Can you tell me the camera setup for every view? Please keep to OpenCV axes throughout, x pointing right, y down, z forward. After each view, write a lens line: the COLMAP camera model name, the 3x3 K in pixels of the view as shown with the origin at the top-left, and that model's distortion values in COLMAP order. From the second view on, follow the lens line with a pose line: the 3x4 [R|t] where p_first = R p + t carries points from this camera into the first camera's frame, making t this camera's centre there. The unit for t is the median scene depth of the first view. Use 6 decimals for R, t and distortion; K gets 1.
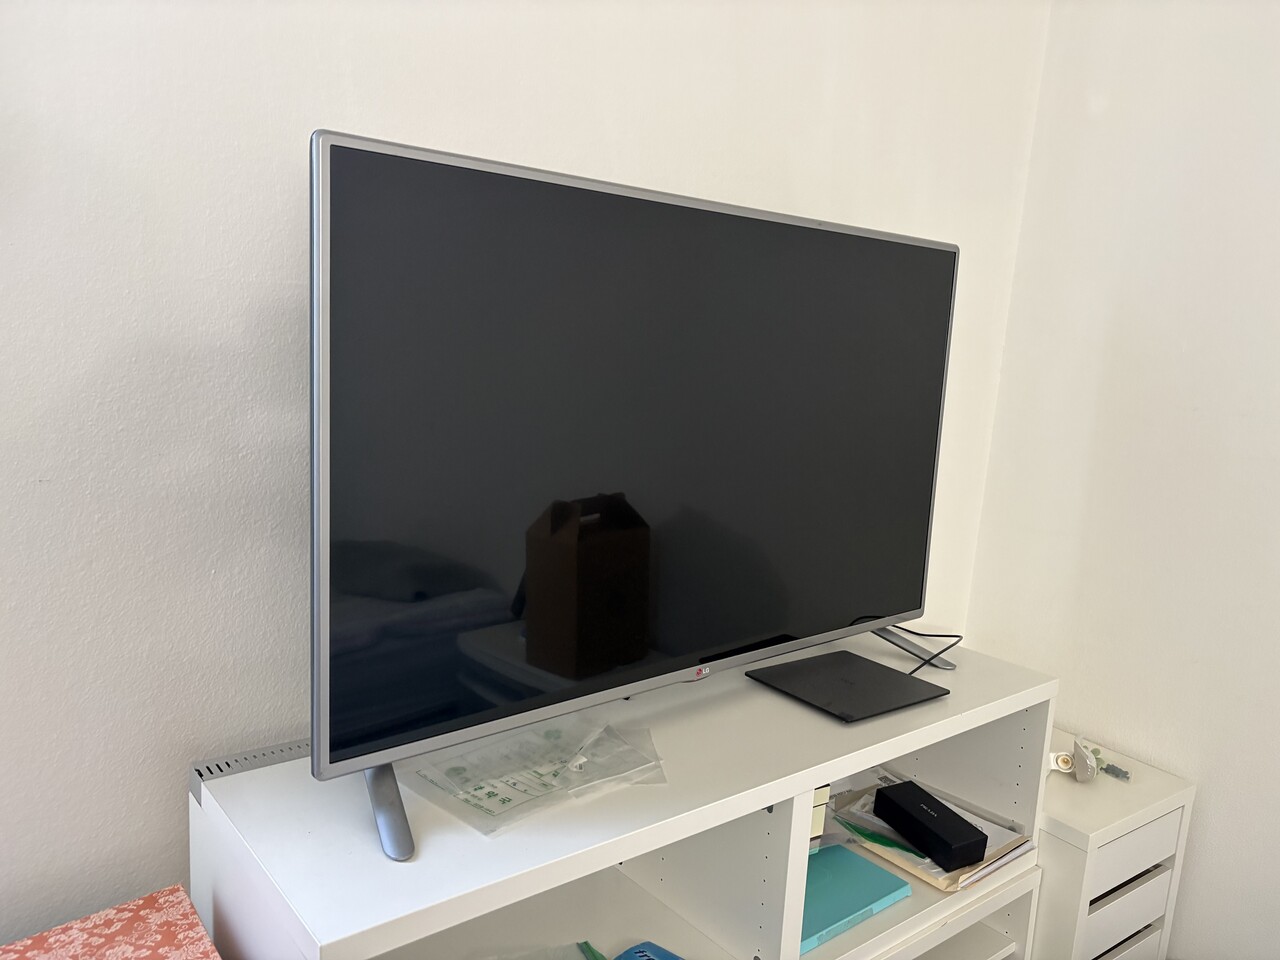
lens RADIAL K [[976.0, 0, 640.2], [0, 976.0, 476.7], [0, 0, 1]] dist [-0.002348, -0.006780]
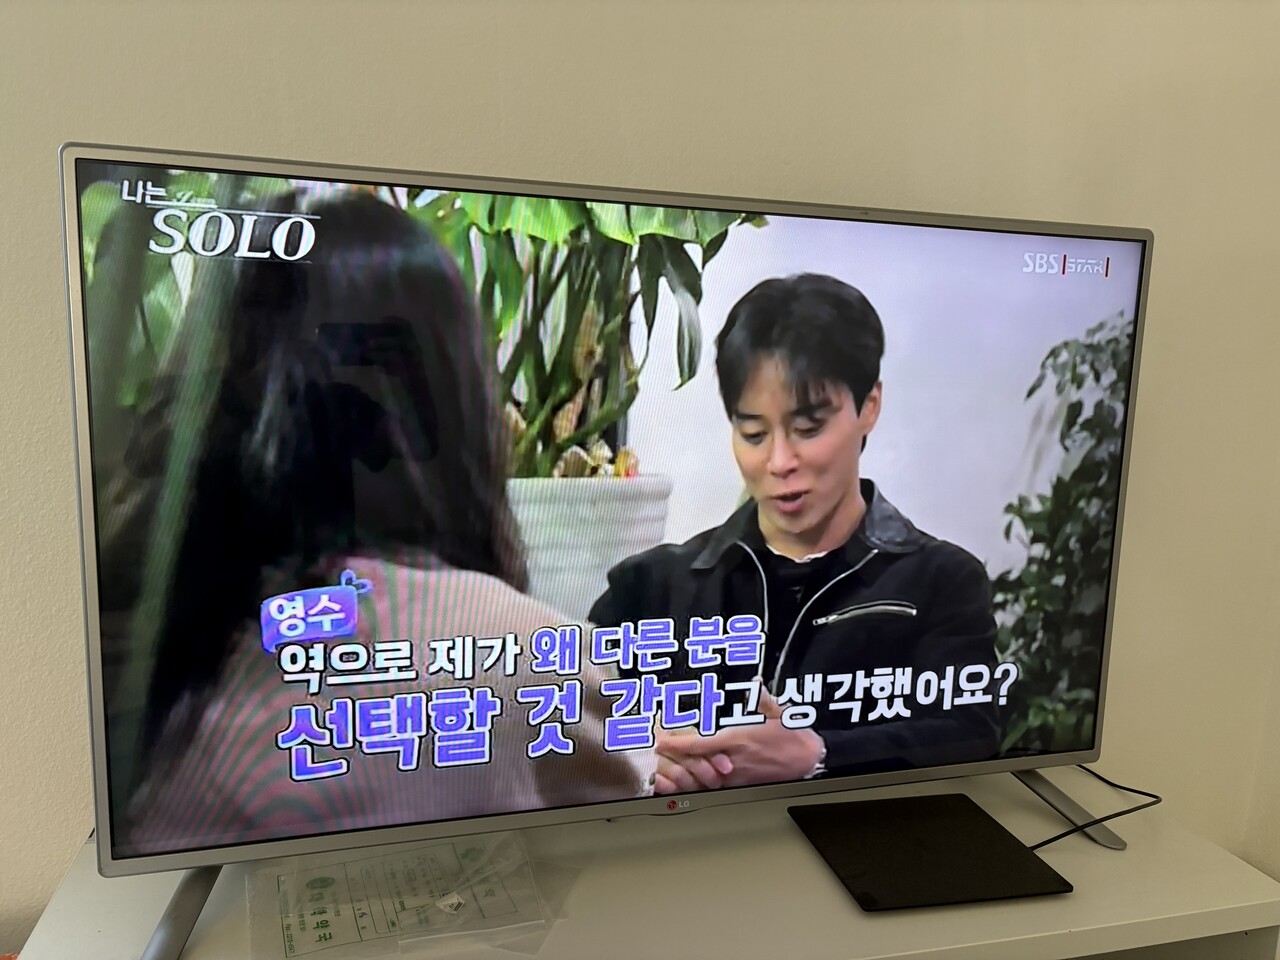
lens RADIAL K [[976.0, 0, 639.5], [0, 976.0, 484.0], [0, 0, 1]] dist [-0.002348, -0.006780]
pose [[0.911065, 0.036366, -0.410655, 0.404718], [-0.045631, 0.998877, -0.012778, -0.047931], [0.409729, 0.030380, 0.911701, 0.331984]]
